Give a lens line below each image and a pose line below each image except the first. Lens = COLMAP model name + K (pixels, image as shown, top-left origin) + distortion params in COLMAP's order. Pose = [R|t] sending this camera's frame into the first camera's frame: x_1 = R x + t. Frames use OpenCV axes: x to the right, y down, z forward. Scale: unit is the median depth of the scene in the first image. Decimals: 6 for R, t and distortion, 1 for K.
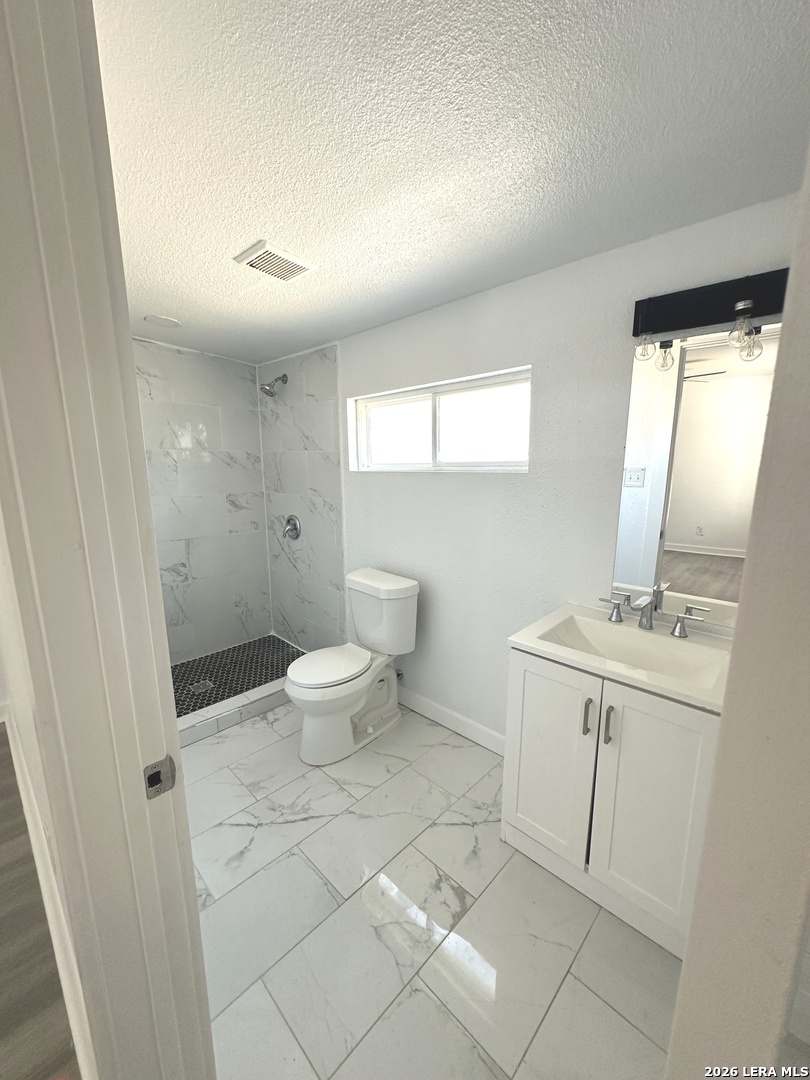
lens RADIAL K [[431.9, 0, 405.0], [0, 431.9, 542.2], [0, 0, 1]] dist [-0.003426, 0.000454]
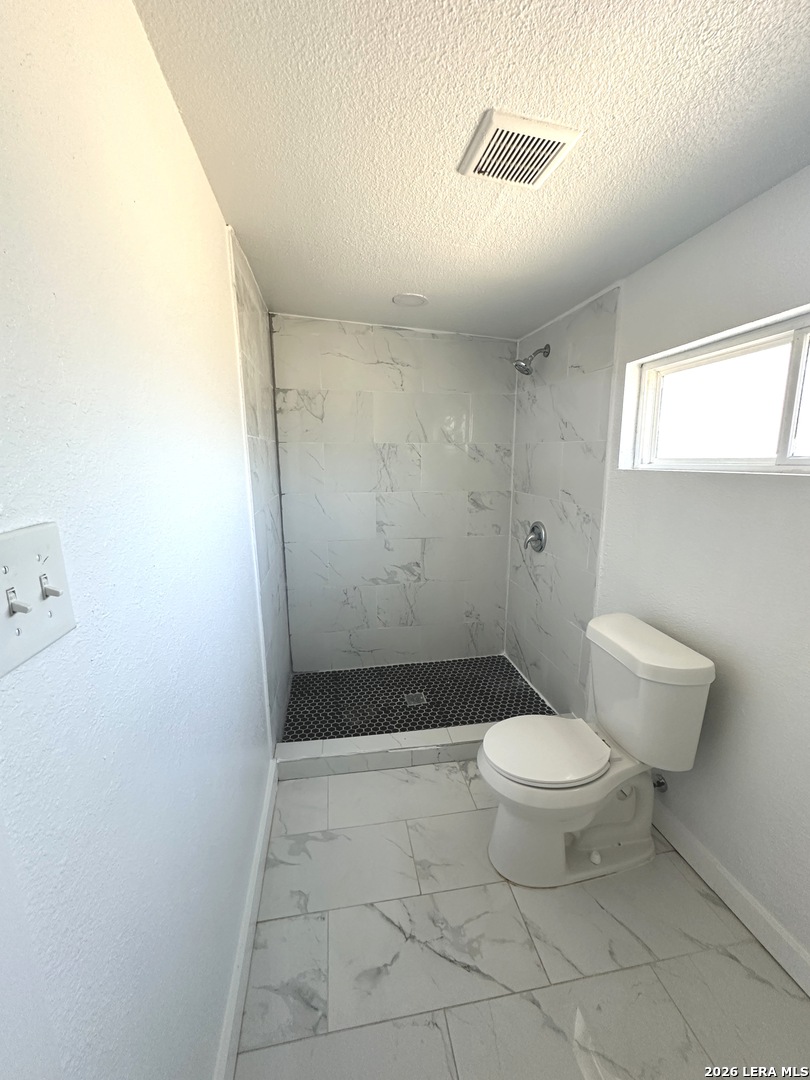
lens RADIAL K [[431.9, 0, 406.0], [0, 431.9, 542.7], [0, 0, 1]] dist [-0.003426, 0.000454]
pose [[0.811588, 0.114597, -0.572880, 0.006079], [-0.104681, 0.993229, 0.050384, -0.044704], [0.574775, 0.019078, 0.818089, 0.227457]]
